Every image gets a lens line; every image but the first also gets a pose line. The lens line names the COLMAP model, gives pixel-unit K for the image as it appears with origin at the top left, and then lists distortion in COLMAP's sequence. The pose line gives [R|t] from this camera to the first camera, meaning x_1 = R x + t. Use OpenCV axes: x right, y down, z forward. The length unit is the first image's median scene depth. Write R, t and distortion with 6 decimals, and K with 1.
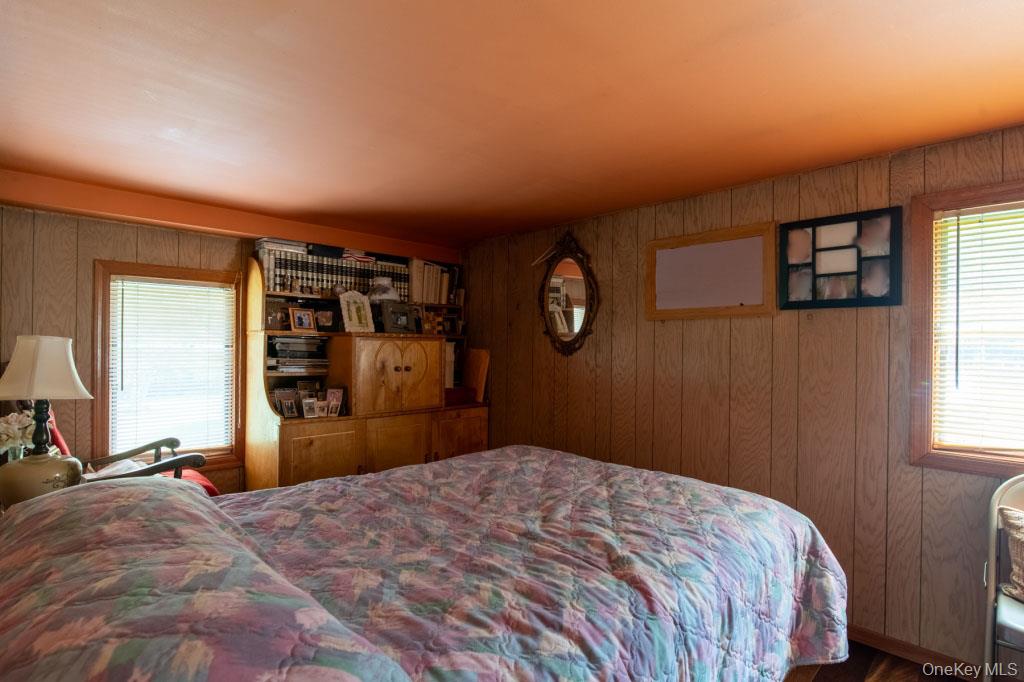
lens RADIAL K [[501.5, 0, 512.0], [0, 501.5, 341.0], [0, 0, 1]] dist [-0.013091, -0.000367]
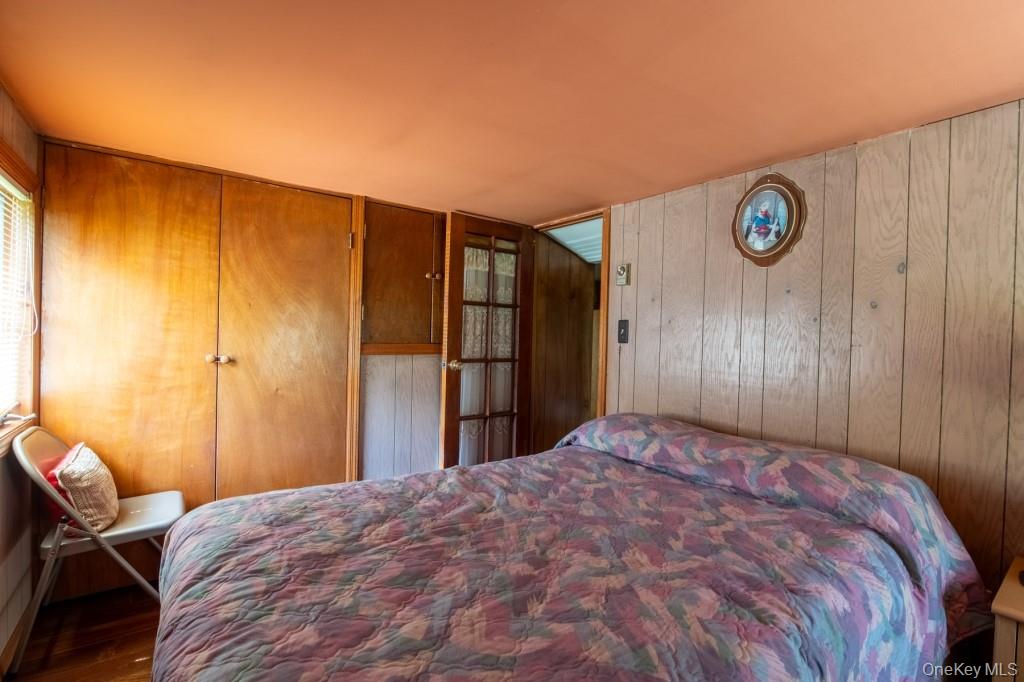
lens RADIAL K [[501.5, 0, 512.0], [0, 501.5, 341.0], [0, 0, 1]] dist [-0.013091, -0.000367]
pose [[-0.988998, -0.041086, 0.142111, -0.105803], [-0.041207, 0.999148, 0.002087, 0.013916], [-0.142076, -0.003792, -0.989848, 1.763013]]
